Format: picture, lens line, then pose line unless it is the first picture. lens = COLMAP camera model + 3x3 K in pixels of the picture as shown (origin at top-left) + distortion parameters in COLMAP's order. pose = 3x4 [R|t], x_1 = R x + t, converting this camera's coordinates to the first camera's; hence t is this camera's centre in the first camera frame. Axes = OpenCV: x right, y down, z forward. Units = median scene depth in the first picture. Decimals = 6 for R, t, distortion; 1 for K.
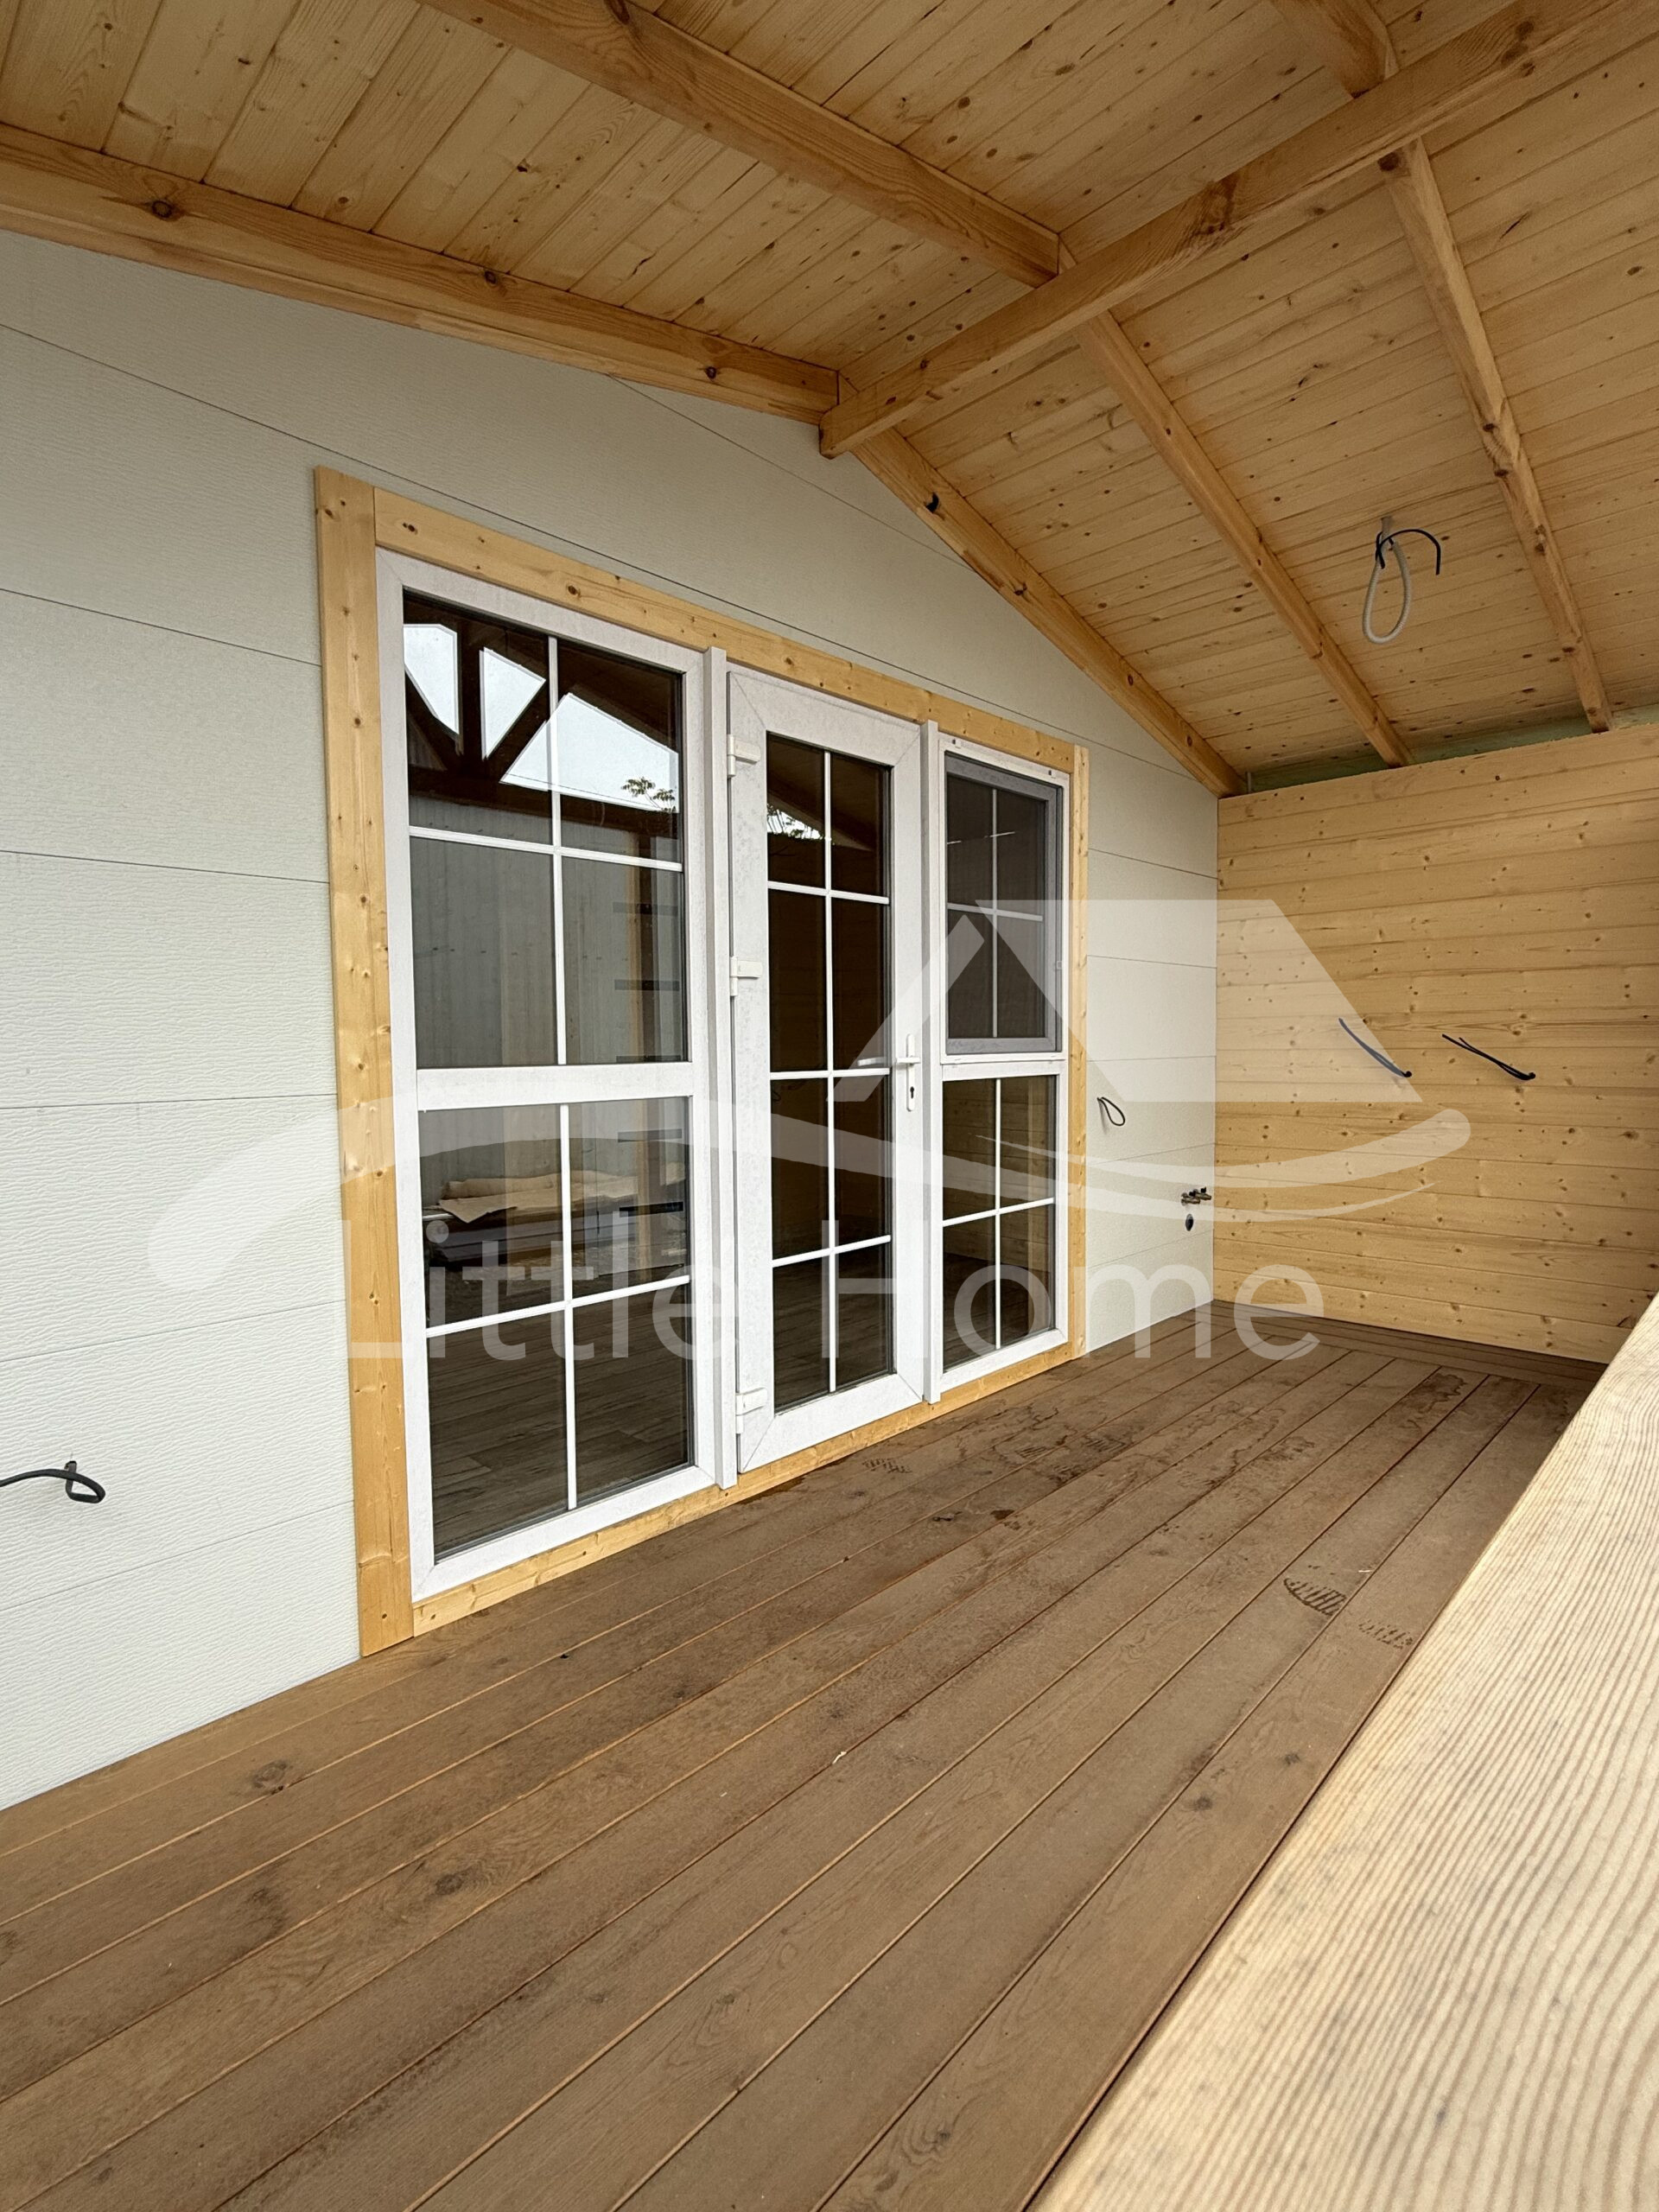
lens RADIAL K [[1029.7, 0, 810.7], [0, 1029.7, 1108.9], [0, 0, 1]] dist [0.002298, -0.000400]
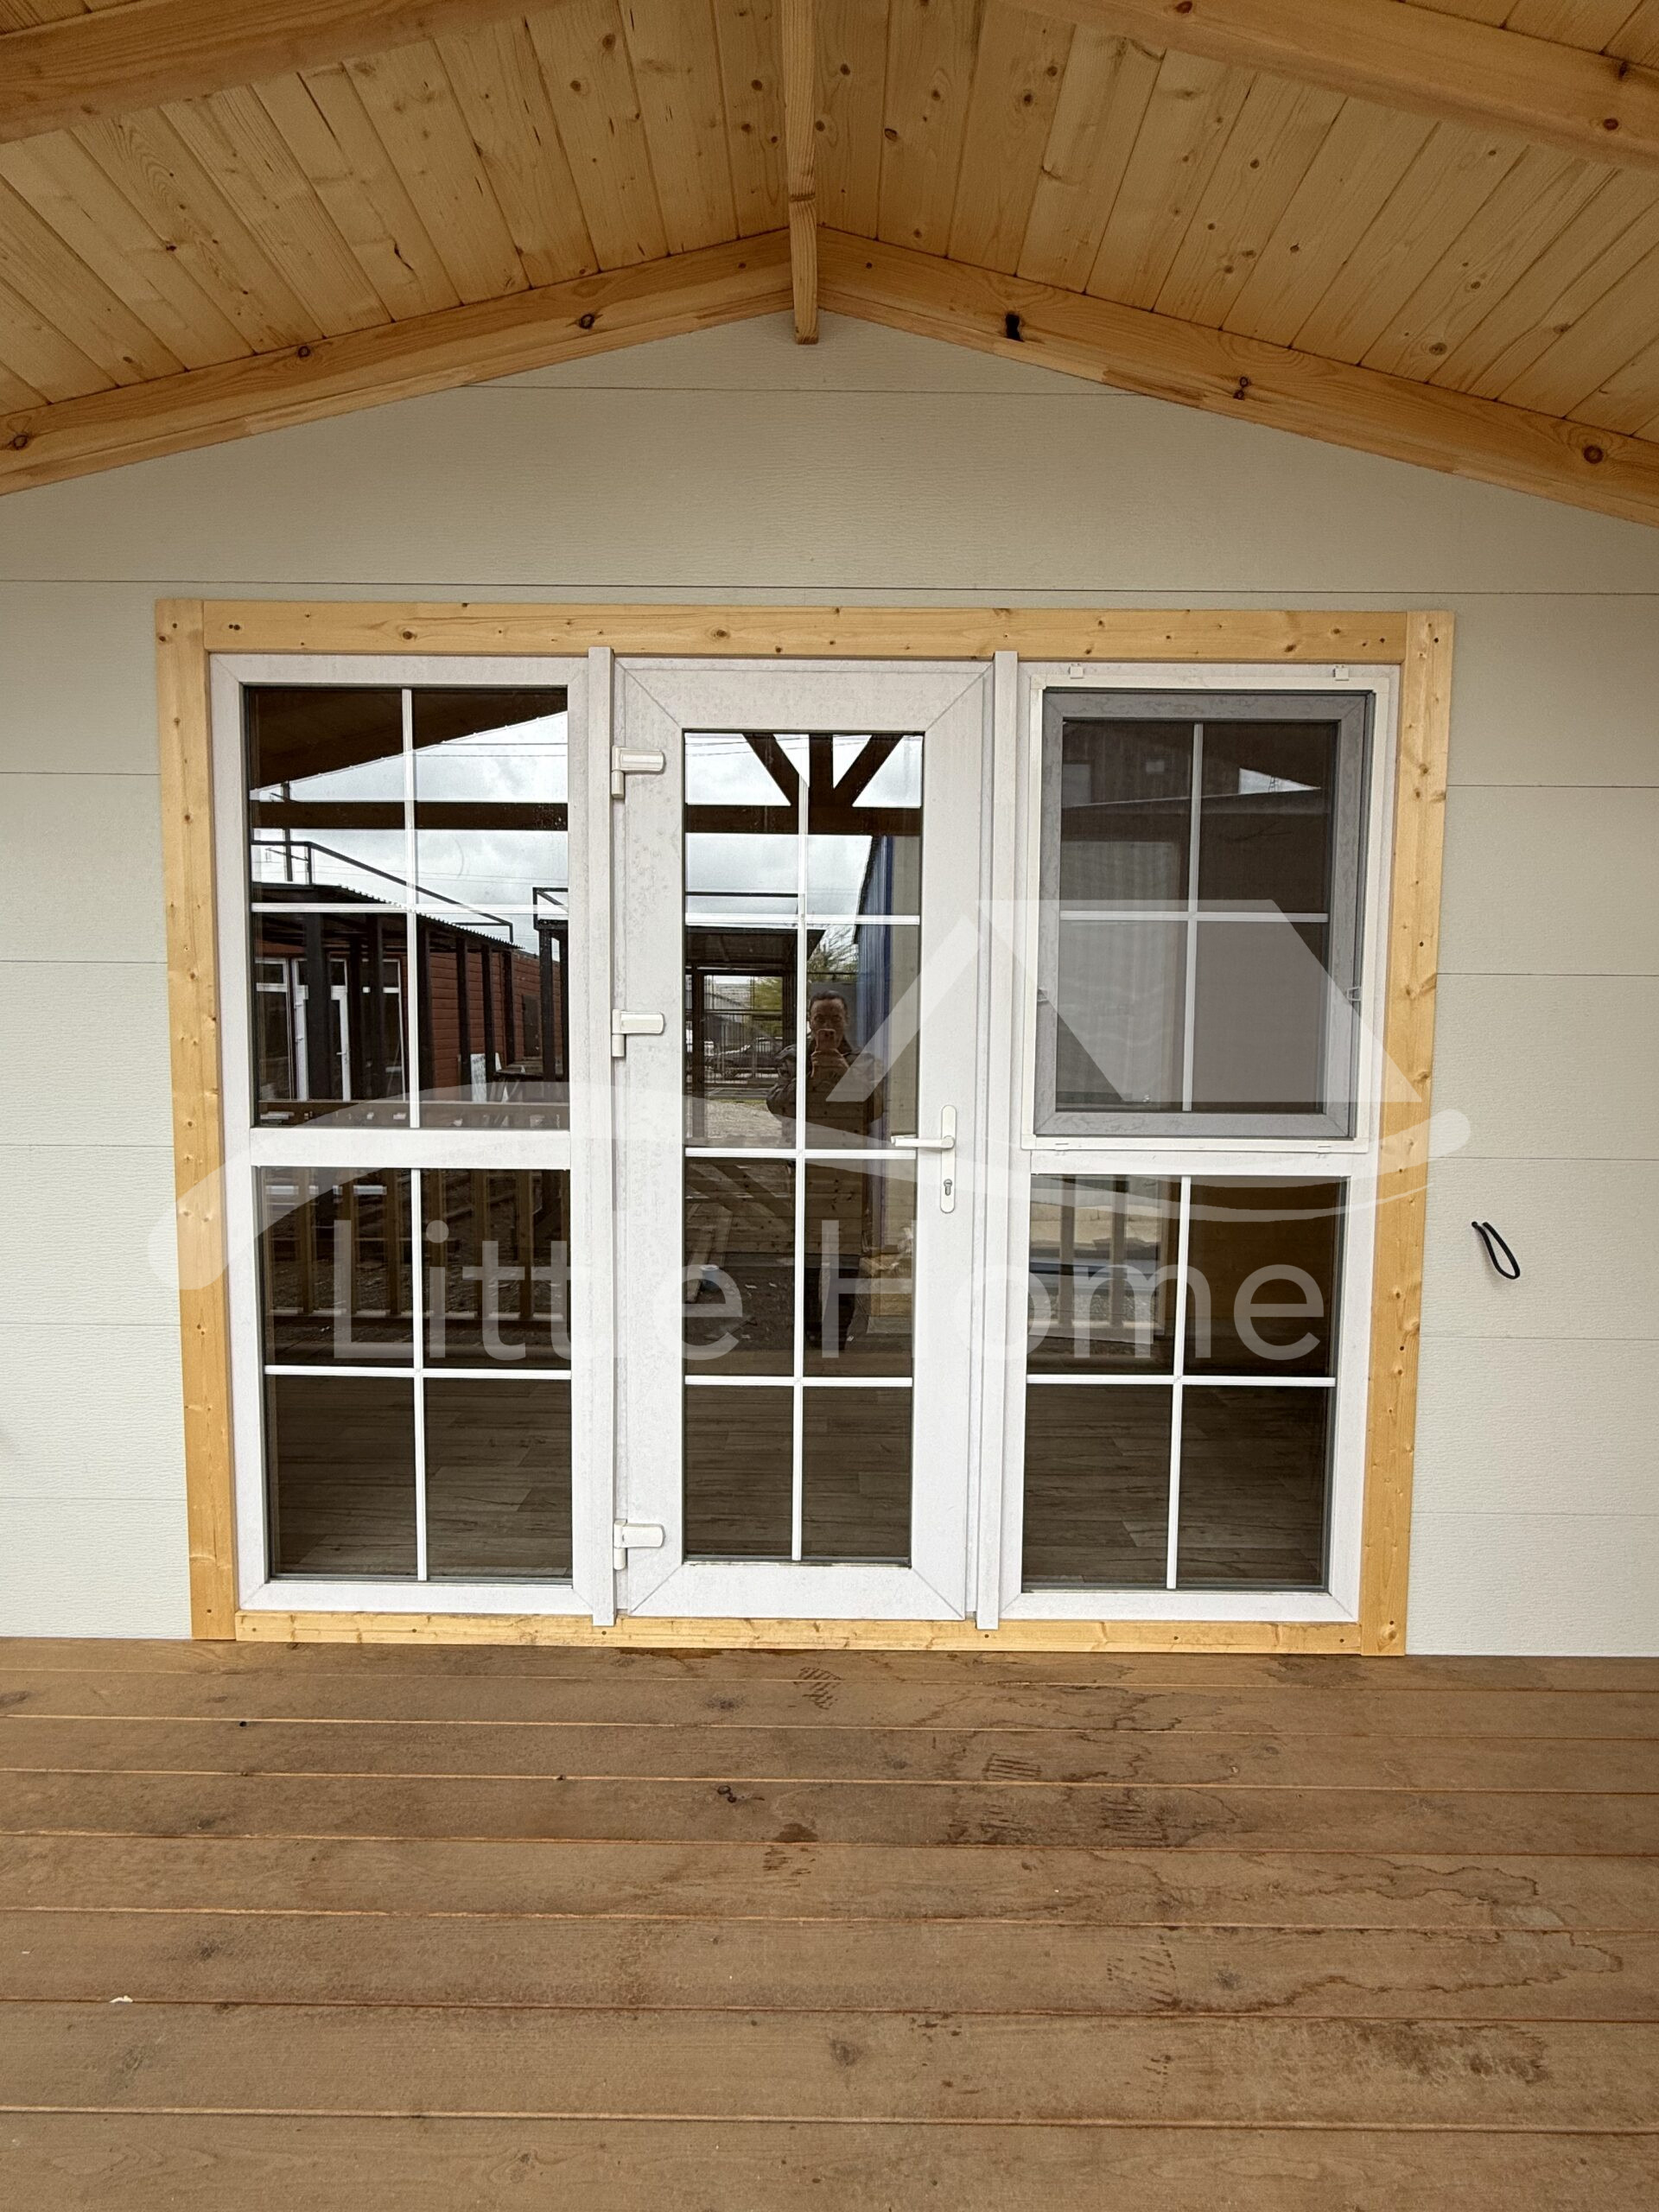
lens RADIAL K [[1029.7, 0, 825.4], [0, 1029.7, 1111.7], [0, 0, 1]] dist [0.002298, -0.000400]
pose [[0.705942, 0.068529, -0.704947, 0.609371], [-0.064088, 0.997406, 0.032781, -0.097752], [0.705364, 0.022037, 0.708502, 0.495880]]
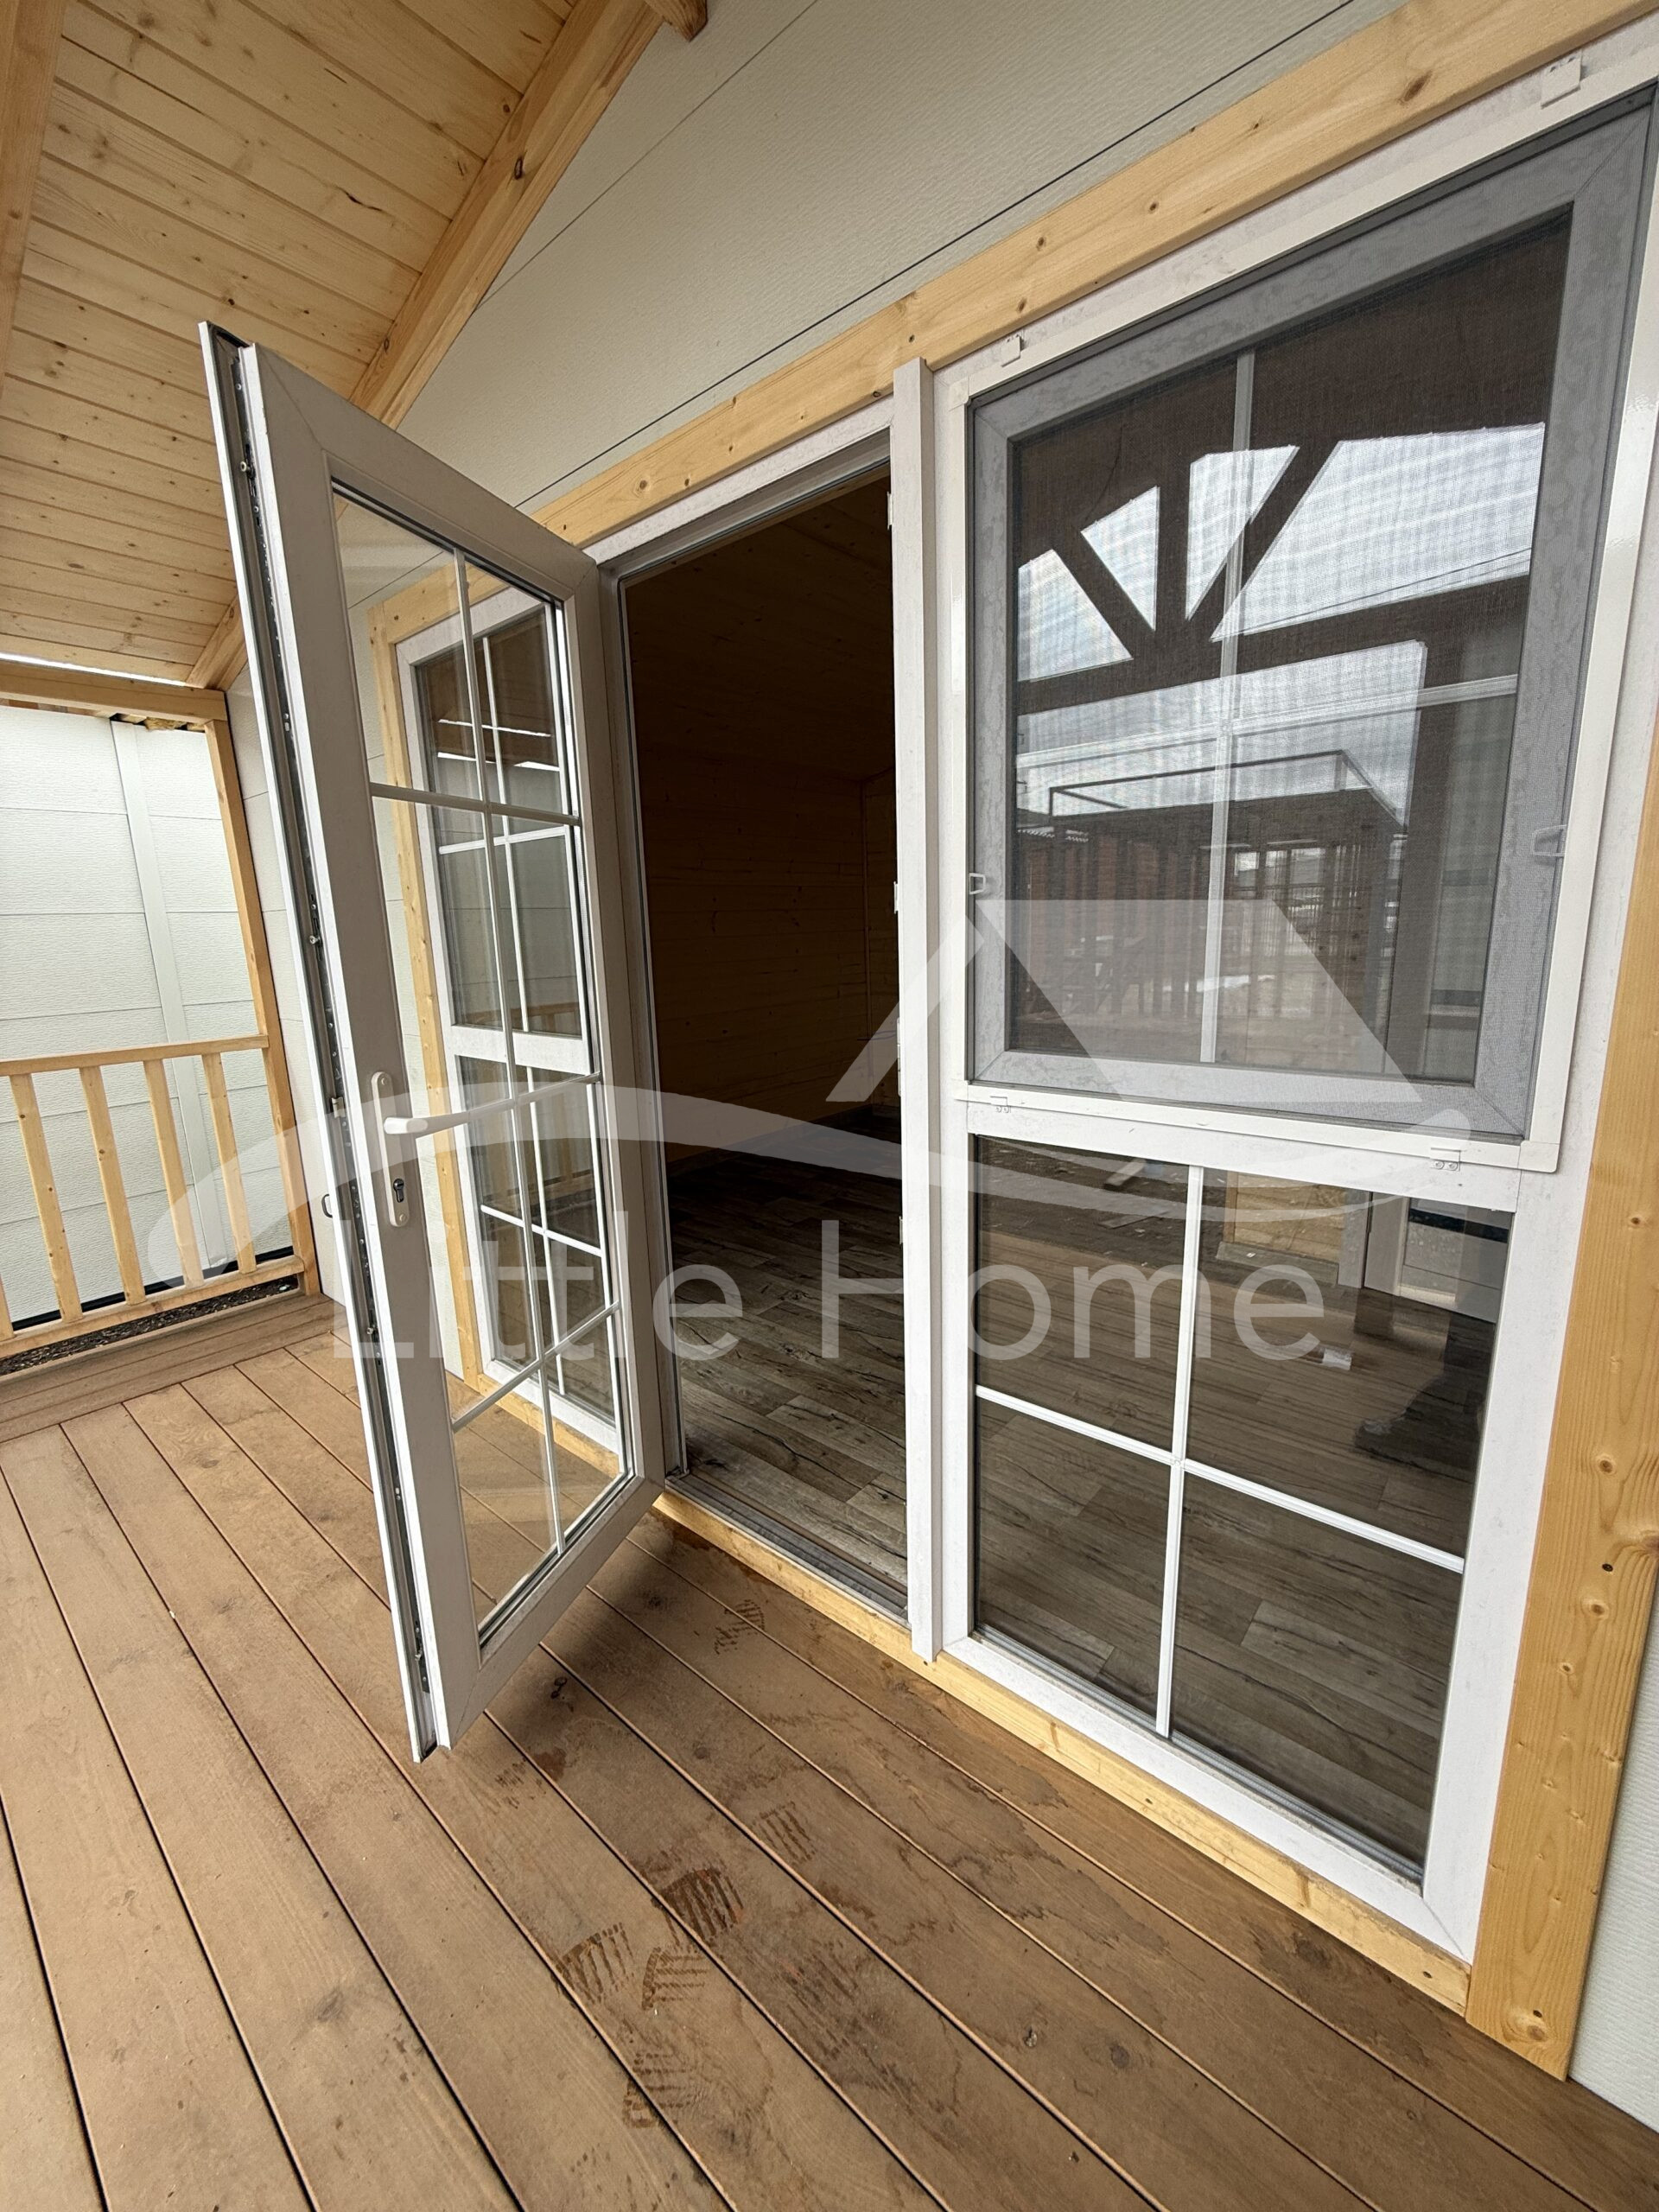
lens RADIAL K [[868.1, 0, 837.3], [0, 868.1, 1105.5], [0, 0, 1]] dist [0.000816, 0.000381]
pose [[0.093828, 0.206946, -0.973843, 0.637186], [-0.042568, 0.978097, 0.203748, -0.148403], [0.994678, 0.022337, 0.100582, 1.064545]]
